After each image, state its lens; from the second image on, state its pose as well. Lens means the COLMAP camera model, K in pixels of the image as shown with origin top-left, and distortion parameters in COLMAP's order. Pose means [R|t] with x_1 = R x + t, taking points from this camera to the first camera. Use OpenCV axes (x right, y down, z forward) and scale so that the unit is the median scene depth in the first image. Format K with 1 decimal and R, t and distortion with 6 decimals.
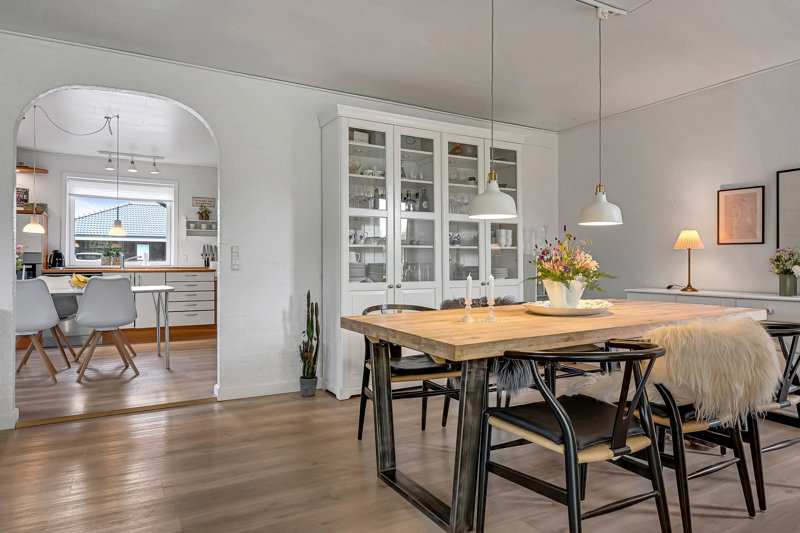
lens RADIAL K [[496.5, 0, 399.2], [0, 496.5, 263.3], [0, 0, 1]] dist [-0.000602, 0.000648]
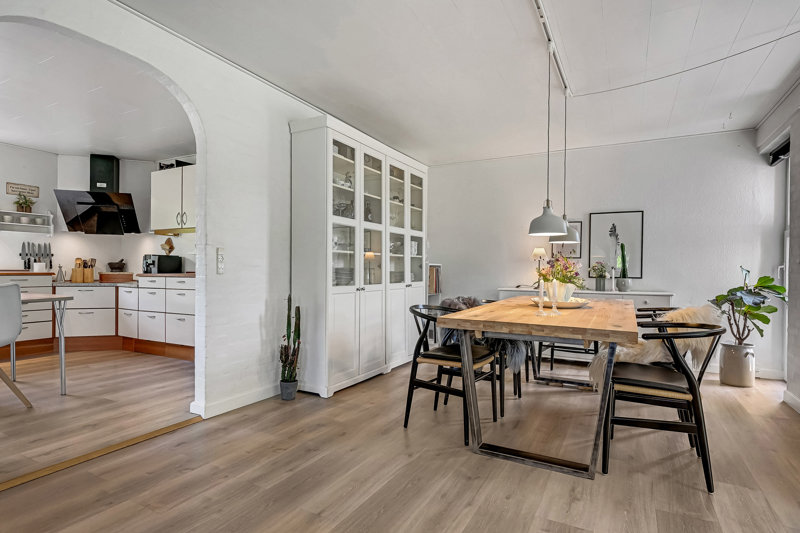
lens RADIAL K [[418.9, 0, 395.6], [0, 418.9, 272.6], [0, 0, 1]] dist [0.001579, -0.000929]
pose [[0.852609, 0.004642, 0.522529, -0.403103], [-0.010643, 0.999907, 0.008484, 0.000920], [-0.522441, -0.012795, 0.852579, 0.149495]]
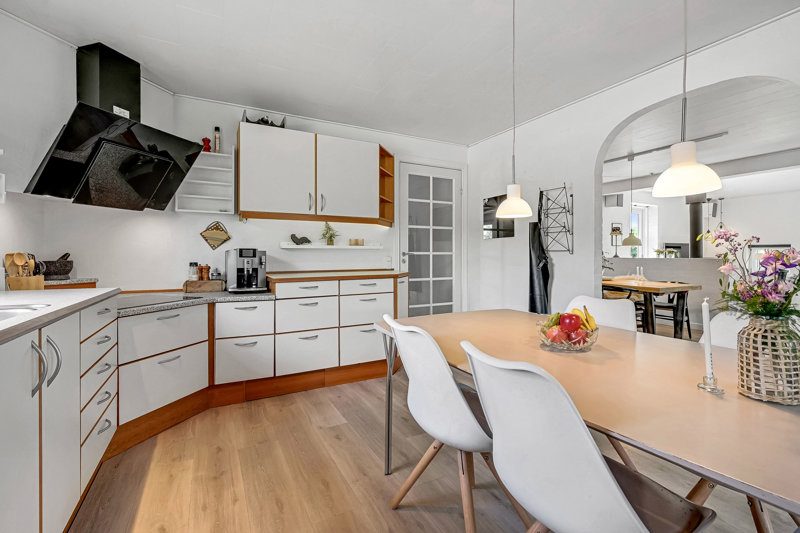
lens RADIAL K [[360.1, 0, 393.6], [0, 360.1, 255.4], [0, 0, 1]] dist [0.003074, 0.000606]
pose [[0.033194, -0.001721, 0.999447, -1.052995], [-0.002425, 0.999995, 0.001802, -0.022630], [-0.999446, -0.002484, 0.033189, 1.263975]]
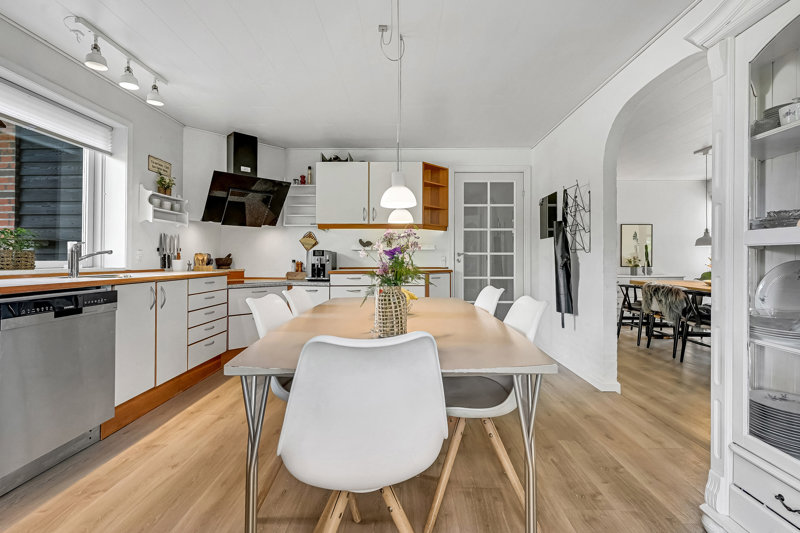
lens RADIAL K [[360.1, 0, 394.9], [0, 360.1, 255.9], [0, 0, 1]] dist [0.003074, 0.000606]
pose [[0.513519, 0.008506, 0.858036, -1.112162], [-0.003973, 0.999964, -0.007535, -0.010971], [-0.858069, 0.000460, 0.513535, 0.883933]]
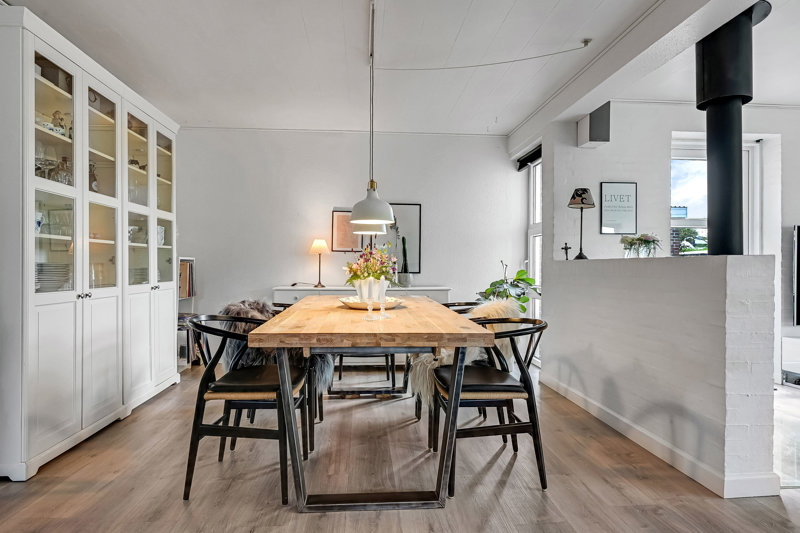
lens RADIAL K [[473.5, 0, 393.4], [0, 473.5, 264.9], [0, 0, 1]] dist [0.001933, -0.001076]
pose [[0.433726, 0.005603, 0.901028, -0.402275], [-0.006008, 0.999976, -0.003326, 0.001816], [-0.901025, -0.003971, 0.433749, 0.281006]]
